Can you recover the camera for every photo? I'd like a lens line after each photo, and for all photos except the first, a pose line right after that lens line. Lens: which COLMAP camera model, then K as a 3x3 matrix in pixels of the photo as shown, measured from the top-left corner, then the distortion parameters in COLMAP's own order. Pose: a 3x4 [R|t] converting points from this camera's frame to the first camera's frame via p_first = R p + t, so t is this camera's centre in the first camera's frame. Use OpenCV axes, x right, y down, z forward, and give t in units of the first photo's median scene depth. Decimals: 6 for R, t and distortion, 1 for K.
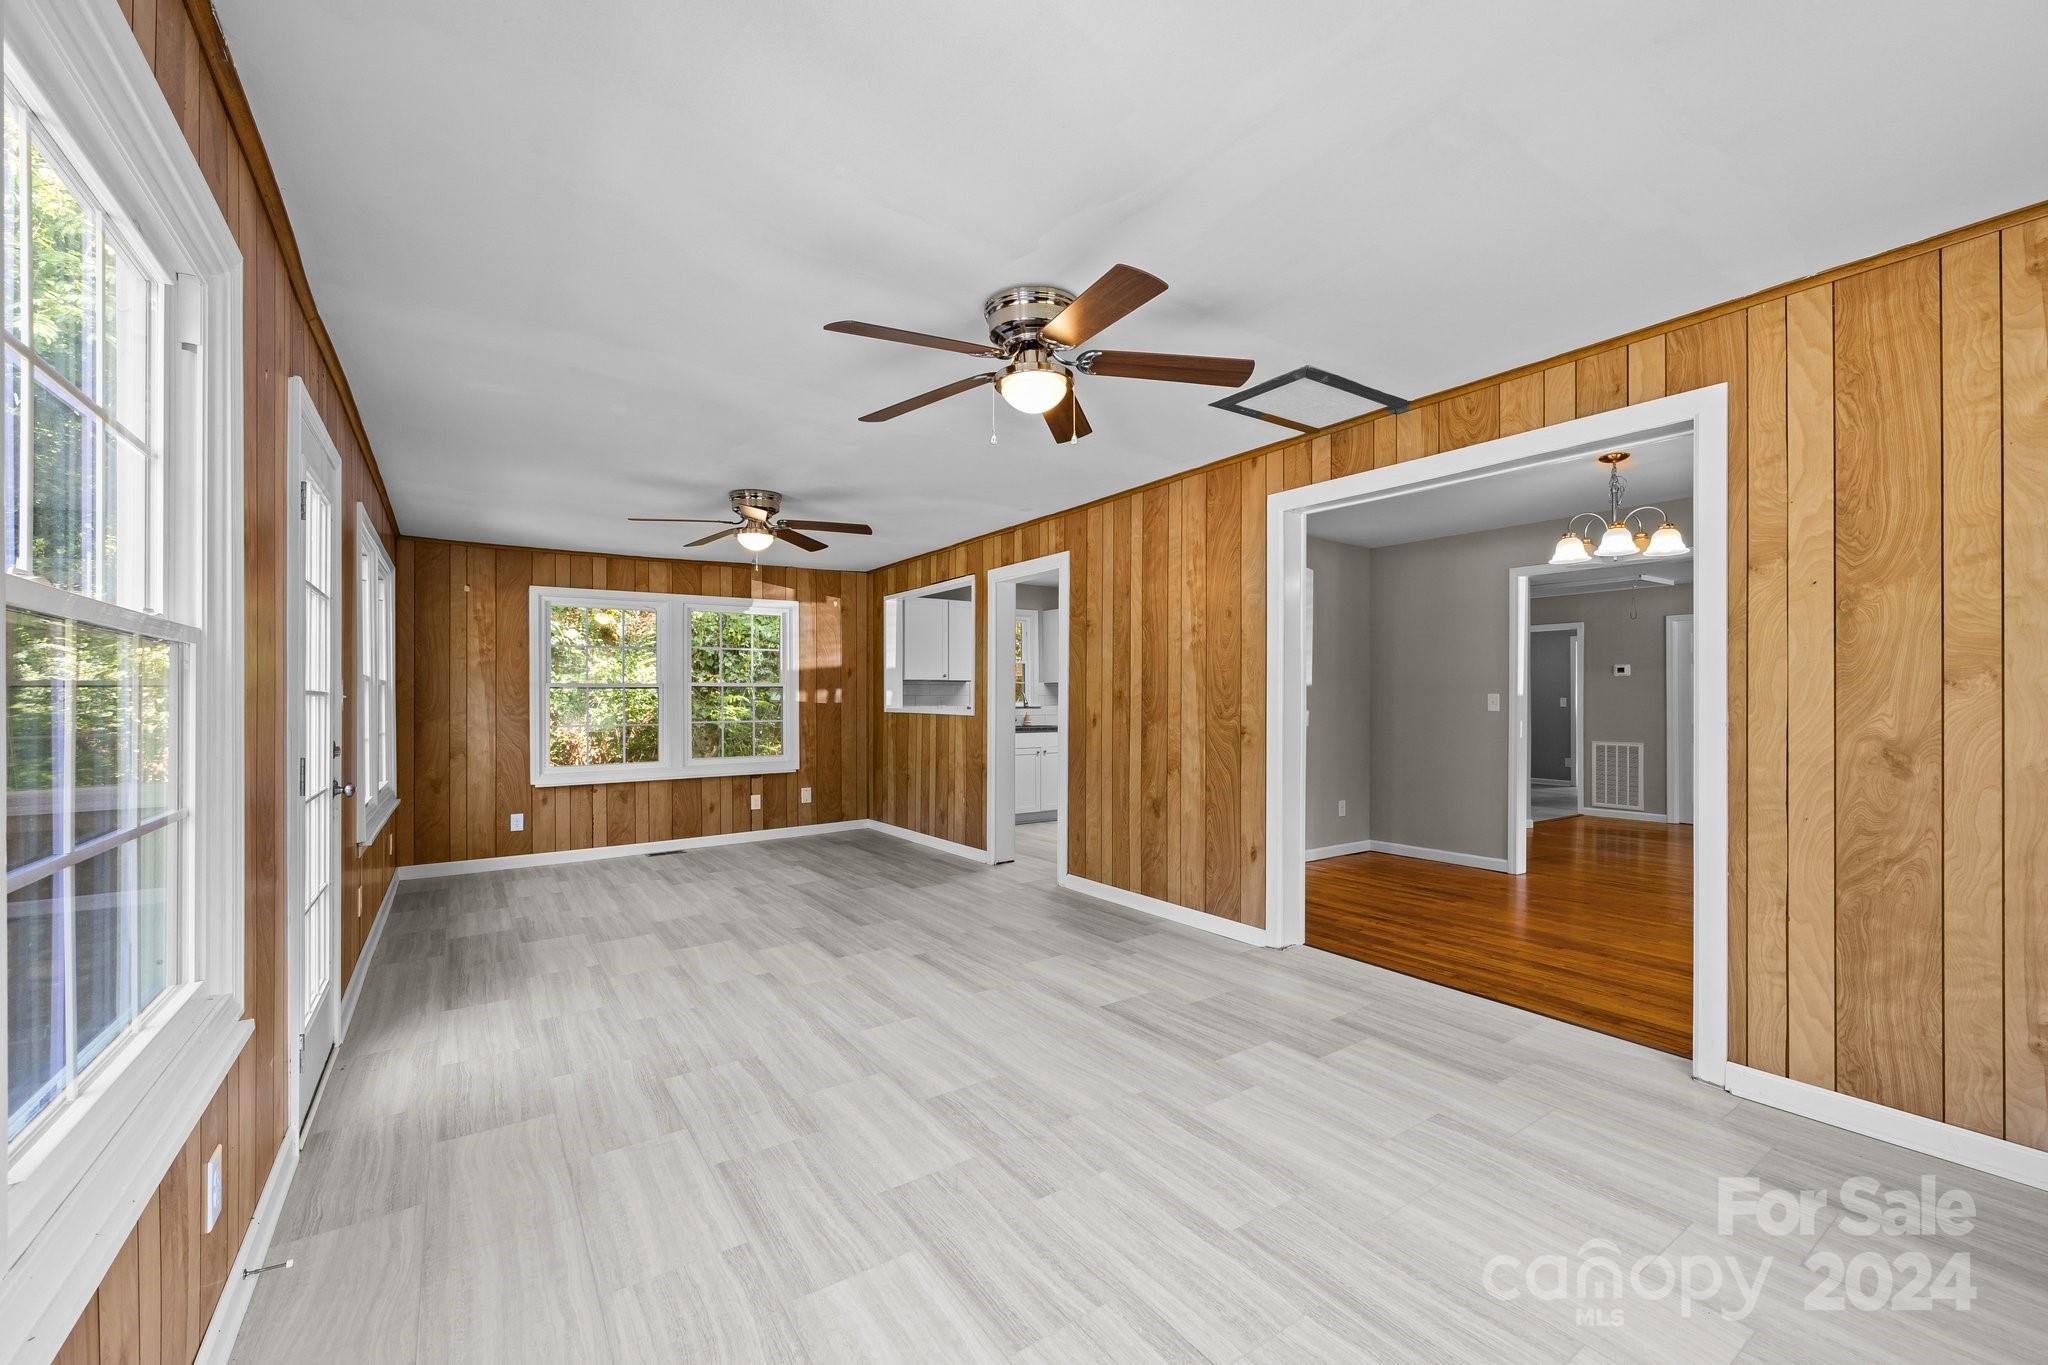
lens RADIAL K [[828.9, 0, 1026.1], [0, 828.9, 697.9], [0, 0, 1]] dist [0.000301, 0.000400]
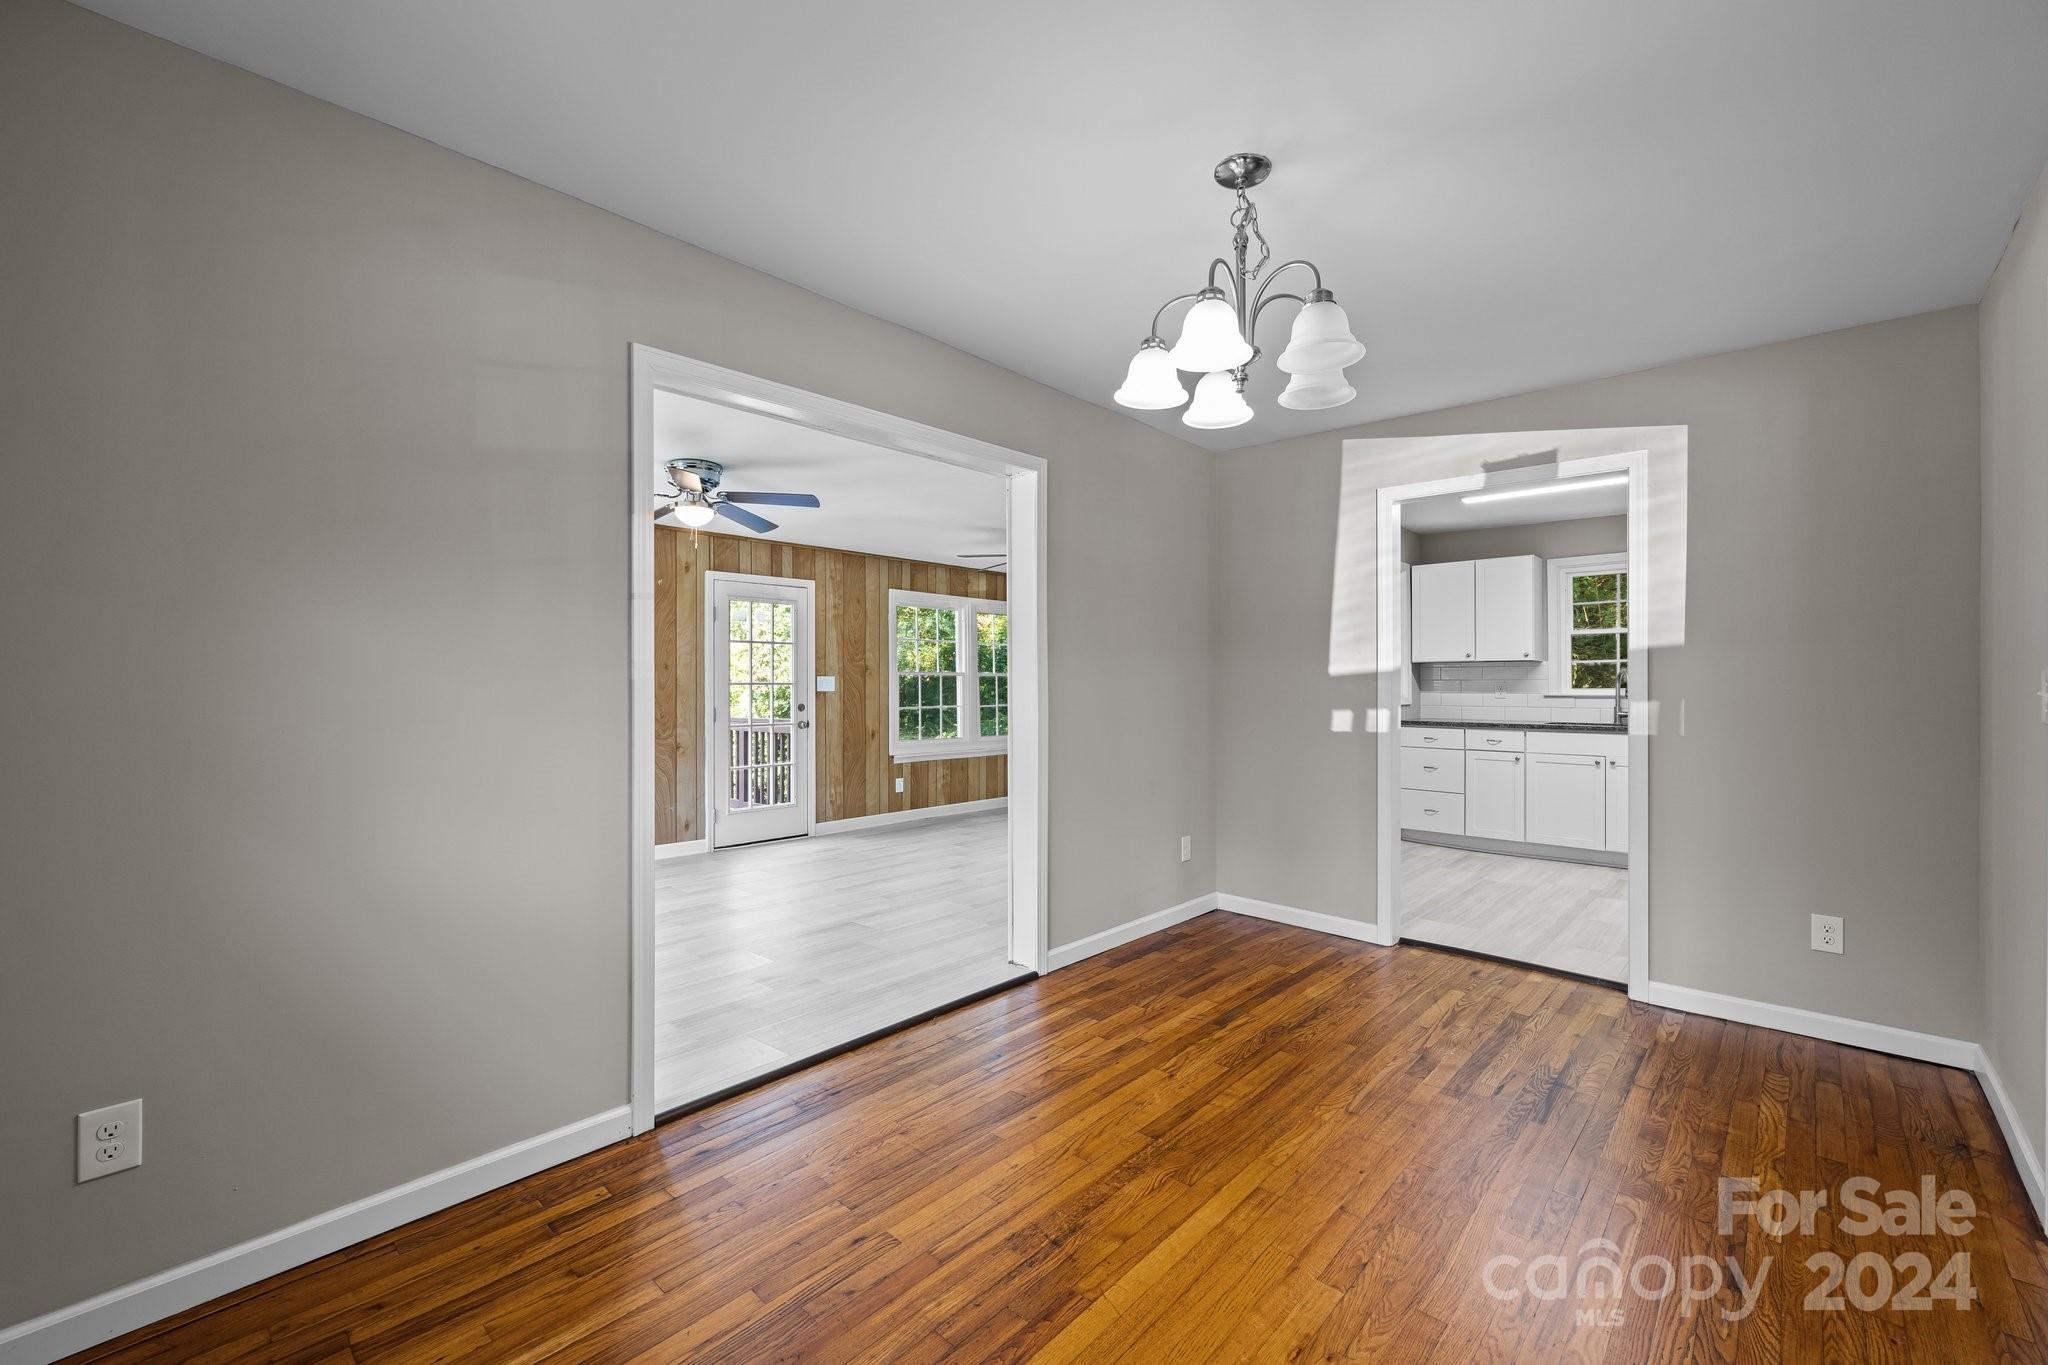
lens RADIAL K [[828.9, 0, 1027.7], [0, 828.9, 684.8], [0, 0, 1]] dist [0.000301, 0.000400]
pose [[0.229072, 0.001447, -0.973409, 0.974188], [0.003398, 0.999992, 0.002286, -0.001872], [0.973404, -0.003832, 0.229065, 0.663454]]
